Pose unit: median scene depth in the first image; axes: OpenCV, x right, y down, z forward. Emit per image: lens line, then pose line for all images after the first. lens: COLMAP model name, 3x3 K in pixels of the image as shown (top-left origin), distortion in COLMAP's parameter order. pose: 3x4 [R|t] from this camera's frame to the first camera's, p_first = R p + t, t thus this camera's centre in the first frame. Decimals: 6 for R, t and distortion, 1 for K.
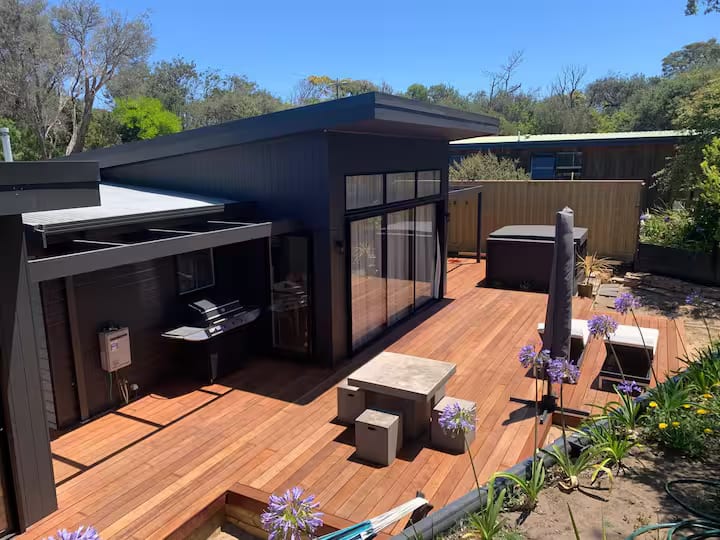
lens RADIAL K [[549.2, 0, 349.5], [0, 549.2, 269.0], [0, 0, 1]] dist [-0.007214, -0.000278]
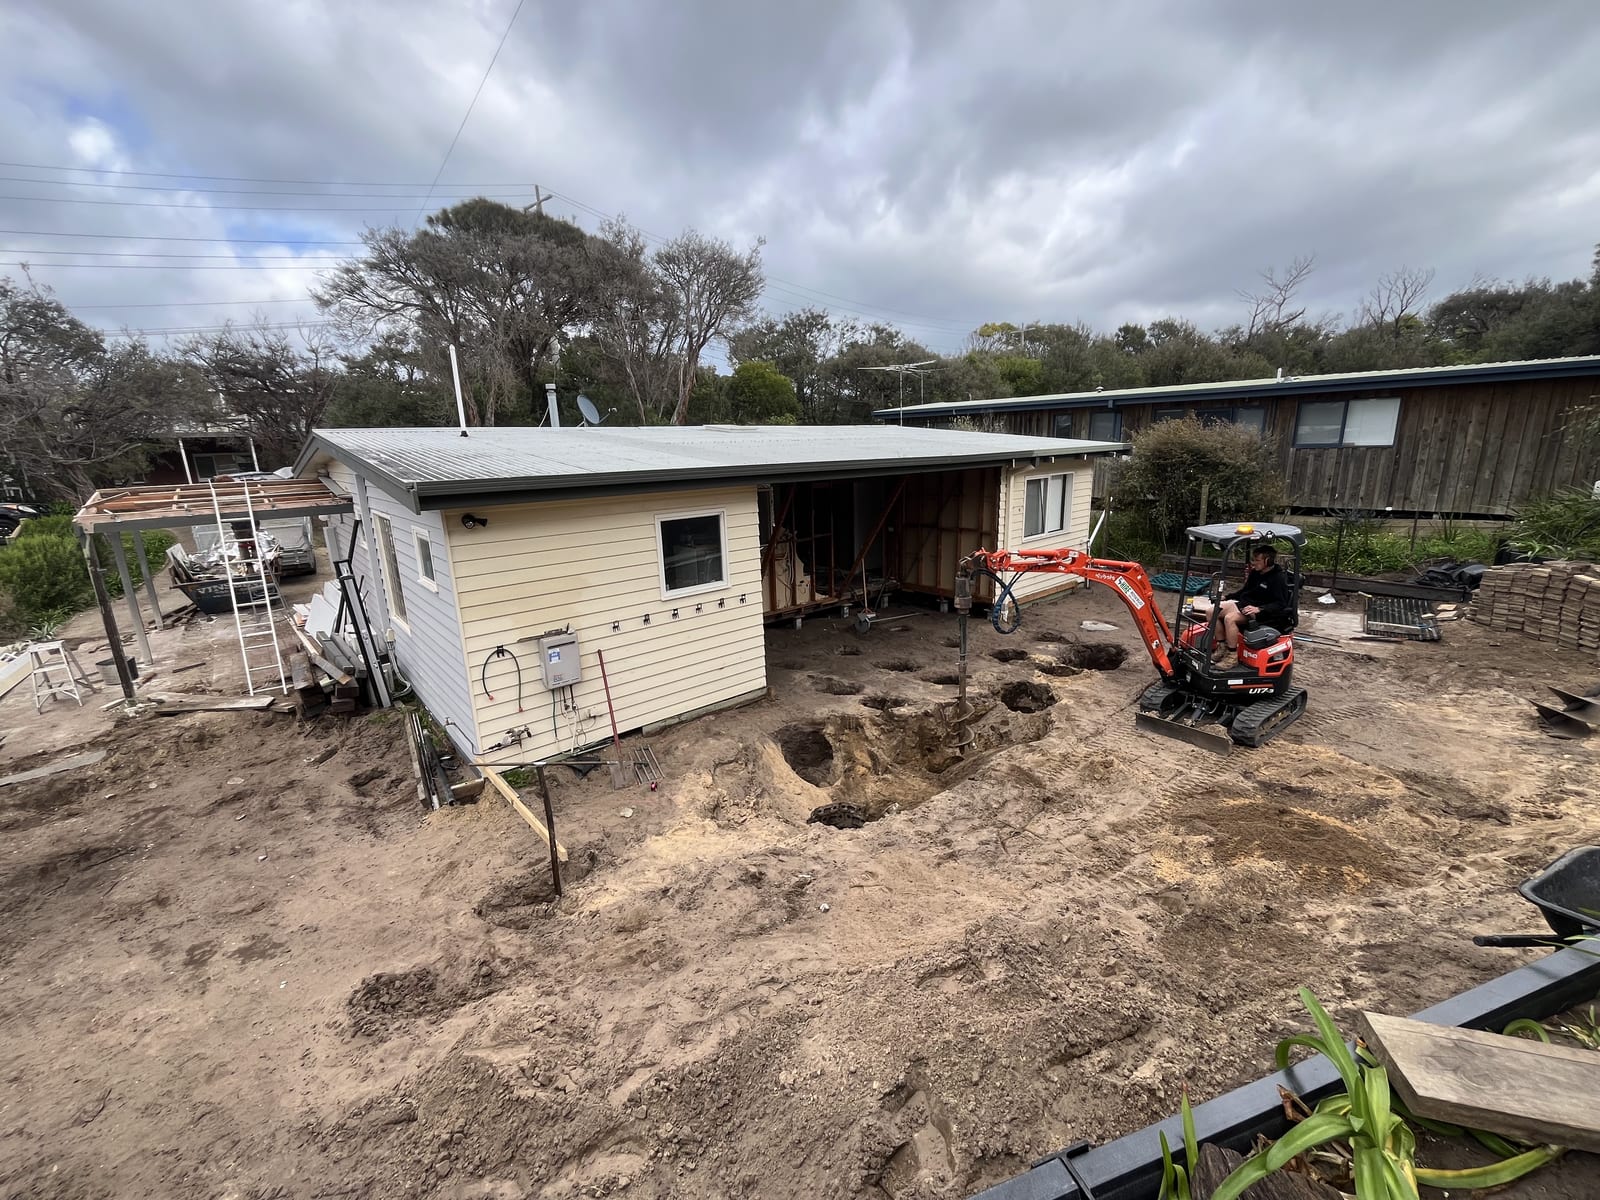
lens RADIAL K [[649.5, 0, 800.3], [0, 649.5, 604.3], [0, 0, 1]] dist [-0.002217, 0.000213]
pose [[0.940843, 0.069601, -0.331617, 0.031857], [-0.051106, 0.996629, 0.064183, -0.000176], [0.334966, -0.043439, 0.941228, 0.057183]]
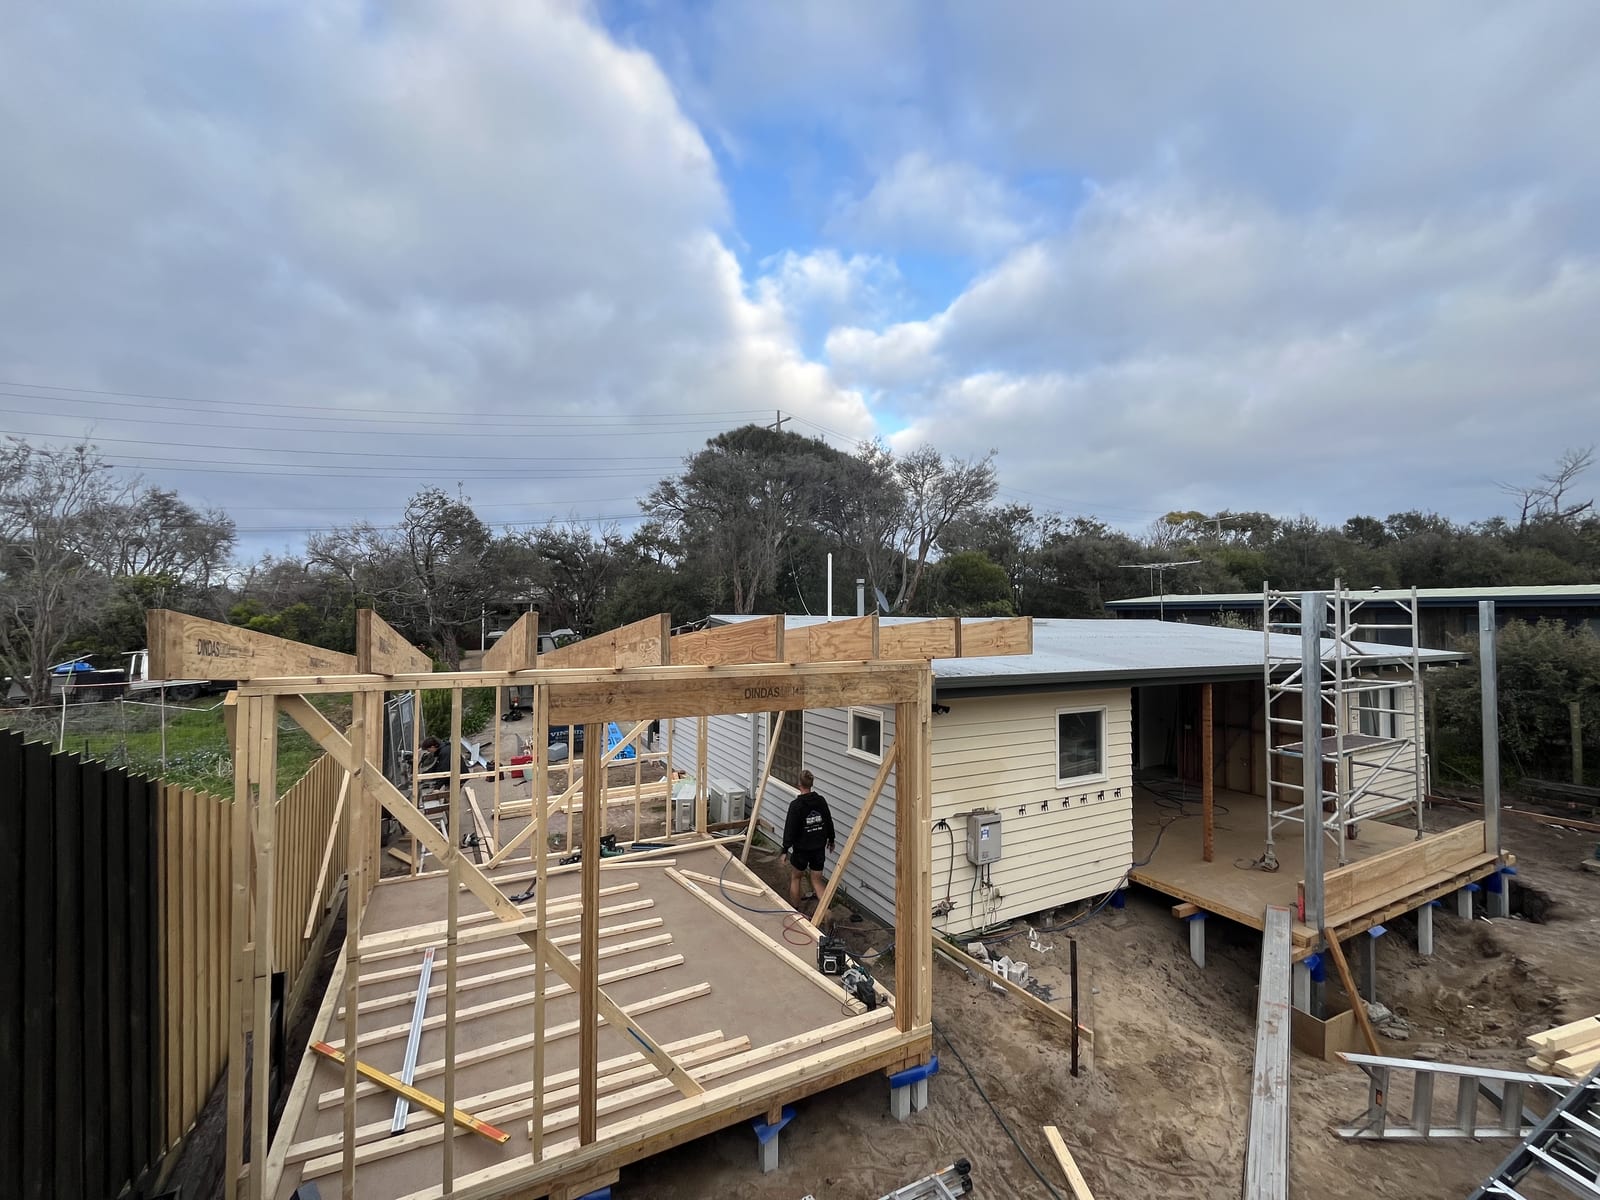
lens RADIAL K [[649.5, 0, 800.3], [0, 649.5, 604.3], [0, 0, 1]] dist [-0.002217, 0.000213]
pose [[0.836706, 0.009618, -0.547568, -0.026235], [-0.126641, 0.976144, -0.176367, 0.002687], [0.532809, 0.216912, 0.817963, -0.000820]]
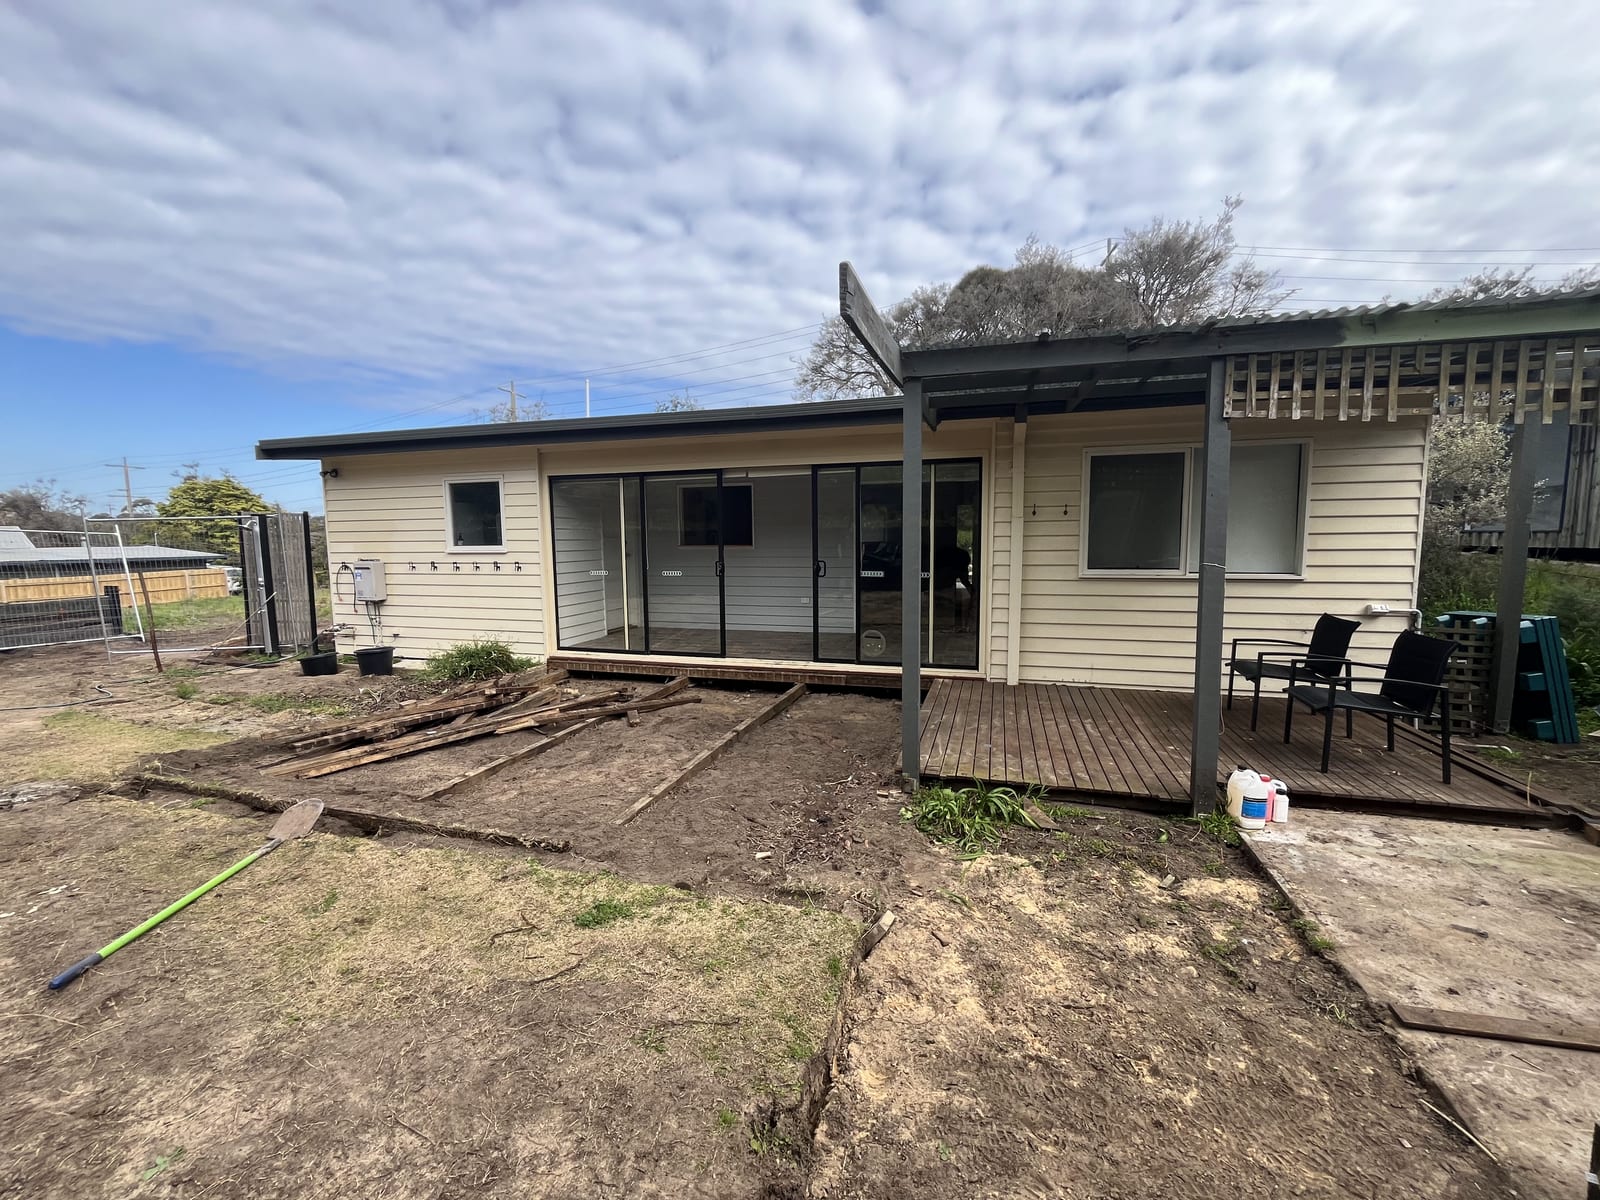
lens RADIAL K [[649.5, 0, 800.3], [0, 649.5, 604.3], [0, 0, 1]] dist [-0.002217, 0.000213]
pose [[0.204794, 0.107312, -0.972905, 0.169080], [-0.187014, 0.979950, 0.068724, -0.007258], [0.960773, 0.167872, 0.220757, 0.293854]]
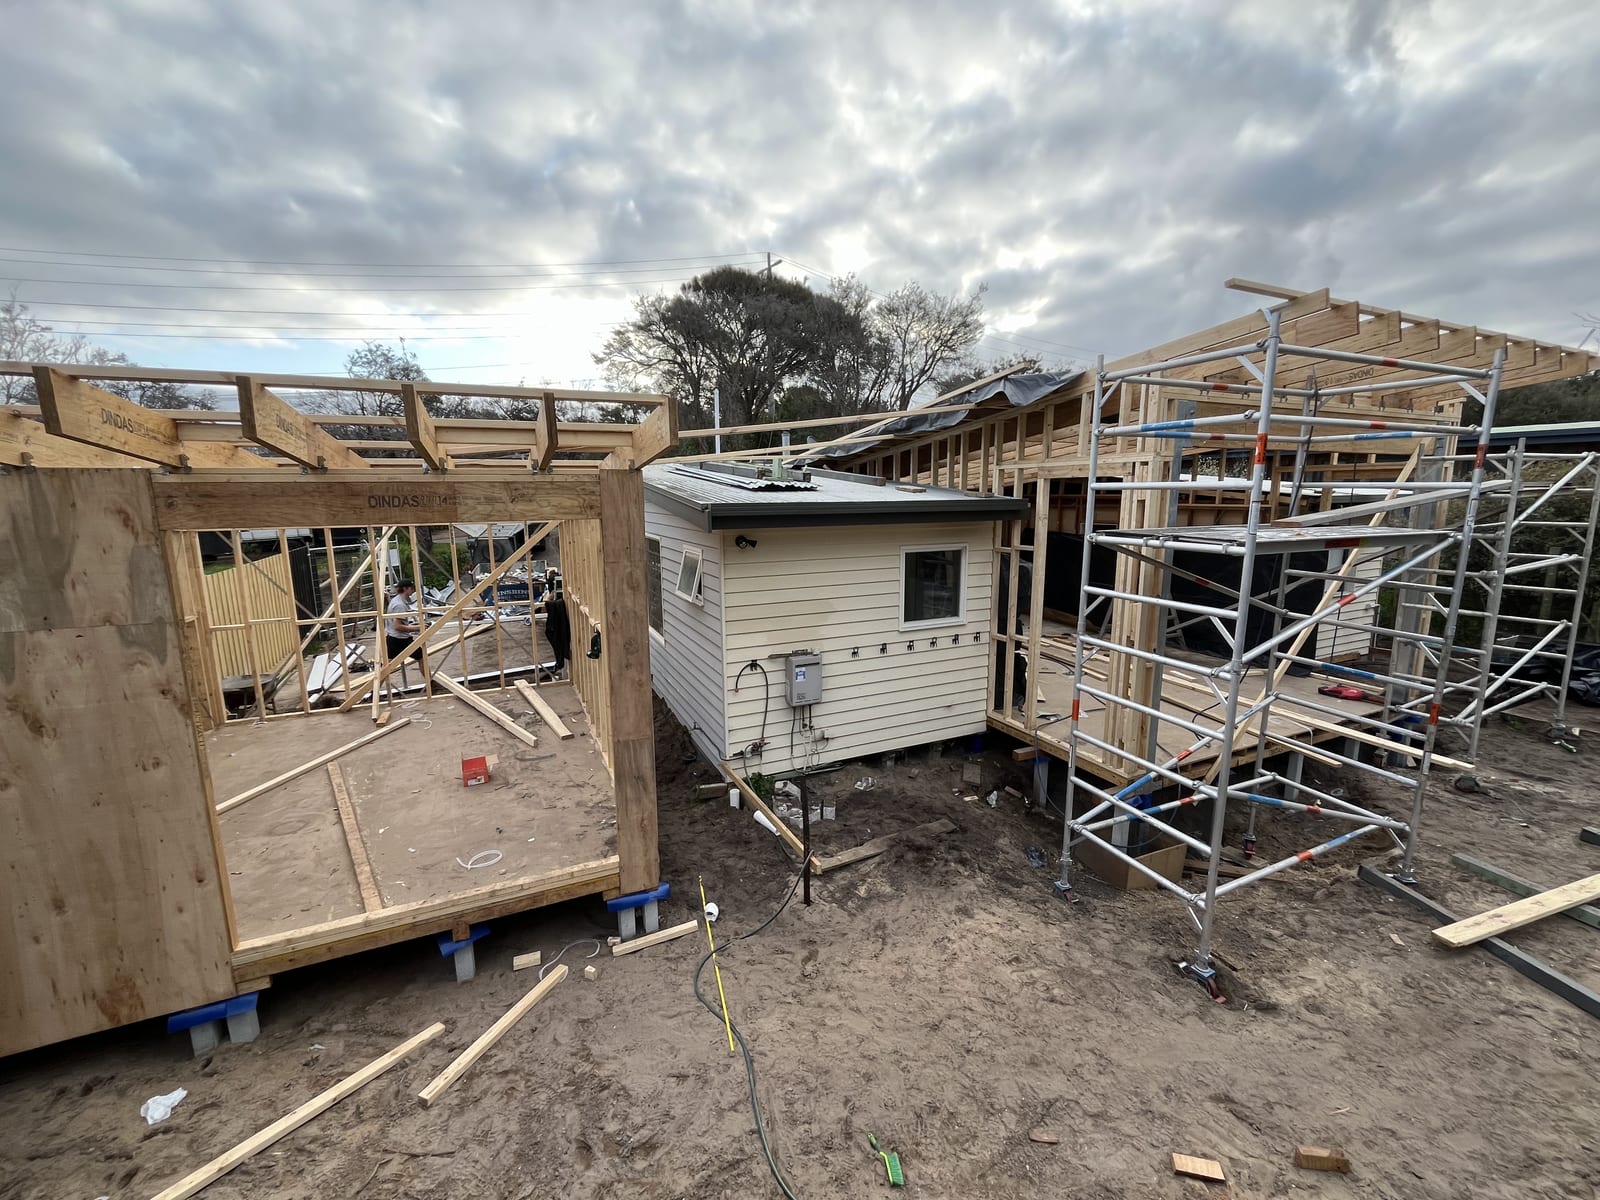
lens RADIAL K [[649.5, 0, 800.3], [0, 649.5, 604.3], [0, 0, 1]] dist [-0.002217, 0.000213]
pose [[0.810714, 0.110351, -0.574948, 0.015784], [-0.120228, 0.992525, 0.020969, 0.004680], [0.572964, 0.052125, 0.817921, 0.049128]]
